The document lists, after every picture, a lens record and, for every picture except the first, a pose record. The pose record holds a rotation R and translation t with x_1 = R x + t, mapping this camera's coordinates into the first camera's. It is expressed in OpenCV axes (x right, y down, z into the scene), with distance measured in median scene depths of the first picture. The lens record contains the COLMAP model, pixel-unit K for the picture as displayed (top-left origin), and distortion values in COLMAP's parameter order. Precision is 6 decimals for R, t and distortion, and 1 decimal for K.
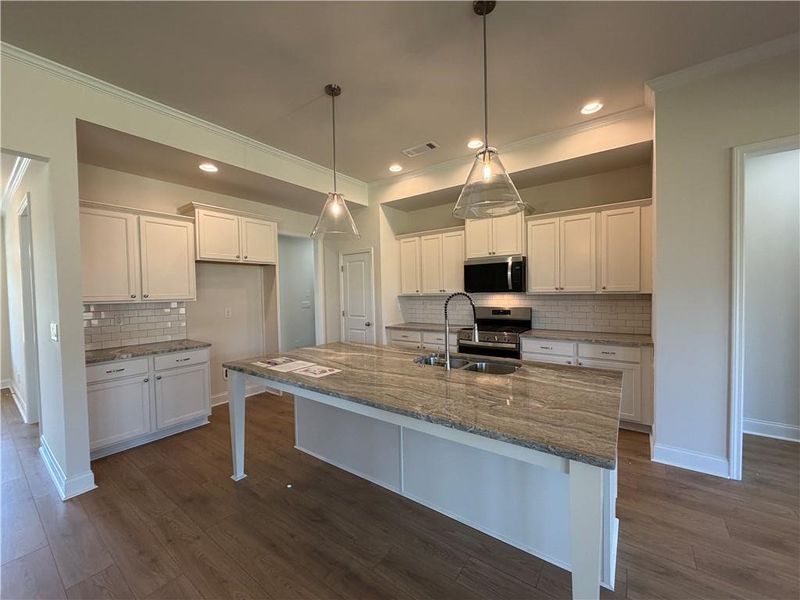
lens RADIAL K [[318.3, 0, 397.4], [0, 318.3, 299.6], [0, 0, 1]] dist [0.000405, -0.000078]
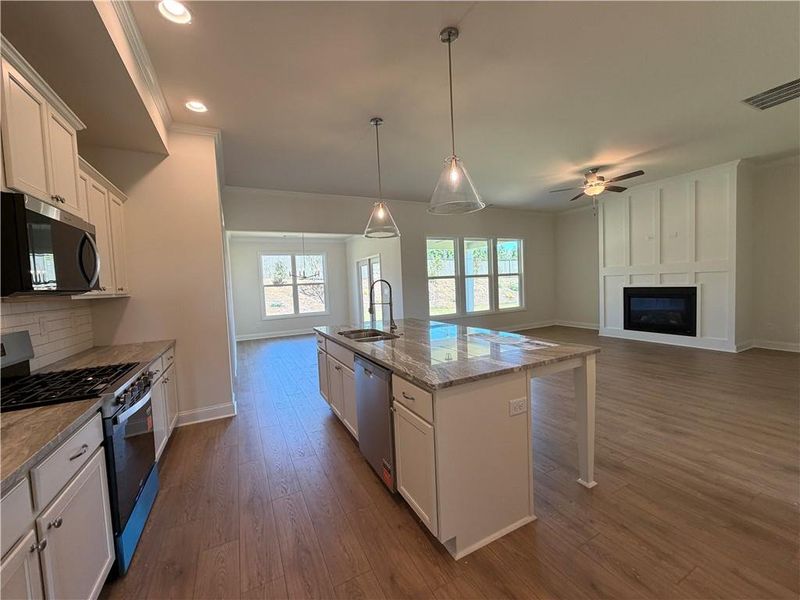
lens RADIAL K [[318.3, 0, 397.4], [0, 318.3, 299.6], [0, 0, 1]] dist [0.000405, -0.000078]
pose [[-0.890995, 0.036201, 0.452568, -0.291848], [0.074221, 0.995020, 0.066530, -0.011625], [-0.447906, 0.092867, -0.889244, 1.250589]]
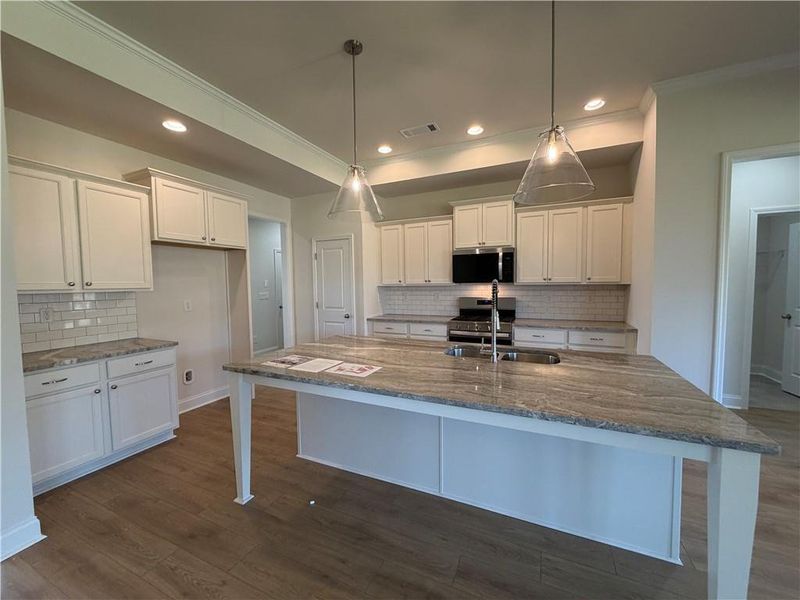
lens RADIAL K [[318.3, 0, 397.4], [0, 318.3, 299.6], [0, 0, 1]] dist [0.000405, -0.000078]
pose [[0.980068, -0.004421, 0.198613, -0.172290], [-0.000426, 0.999703, 0.024355, 0.006700], [-0.198662, -0.023954, 0.979775, 0.070561]]
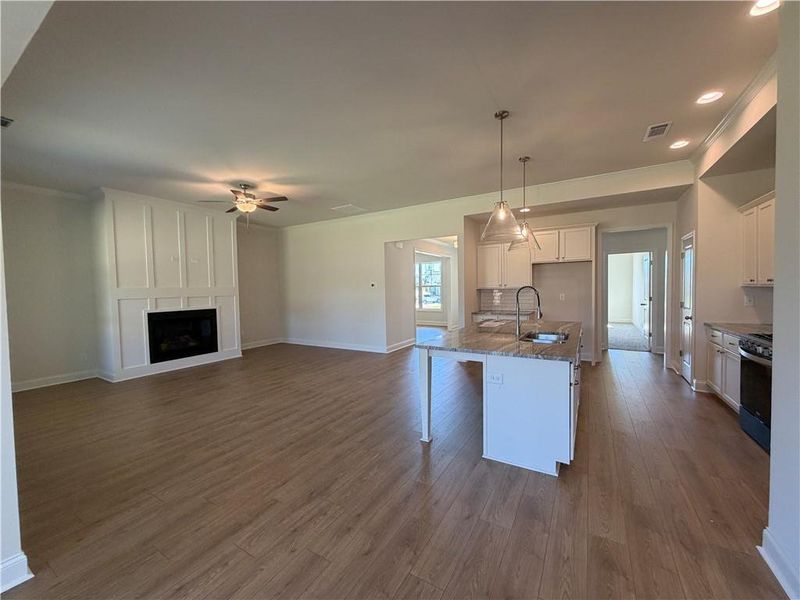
lens RADIAL K [[318.3, 0, 397.4], [0, 318.3, 299.6], [0, 0, 1]] dist [0.000405, -0.000078]
pose [[0.093281, 0.054816, -0.994130, 0.914449], [-0.008790, 0.998490, 0.054231, -0.019041], [0.995601, 0.003680, 0.093622, 0.140200]]
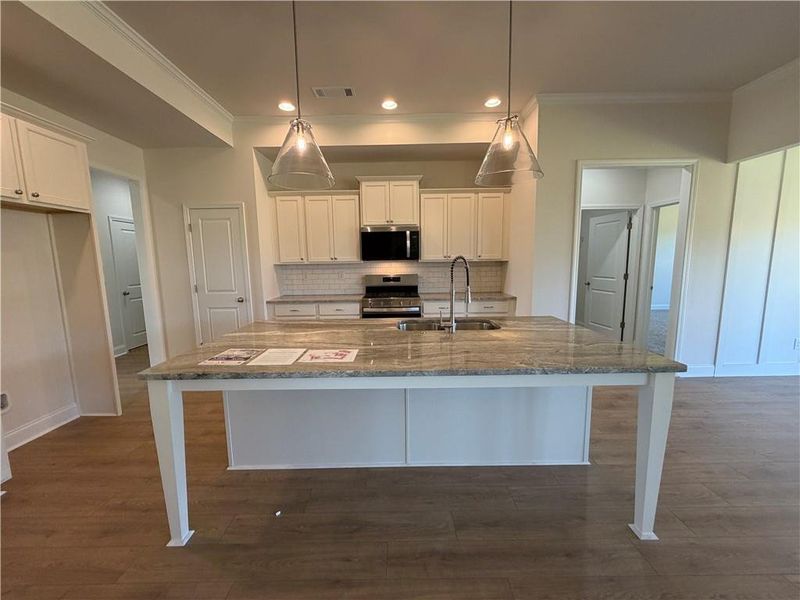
lens RADIAL K [[318.3, 0, 397.4], [0, 318.3, 299.6], [0, 0, 1]] dist [0.000405, -0.000078]
pose [[0.804685, -0.067579, 0.589843, -0.319415], [0.015833, 0.995590, 0.092466, 0.010288], [-0.593491, -0.065067, 0.802206, 0.159343]]
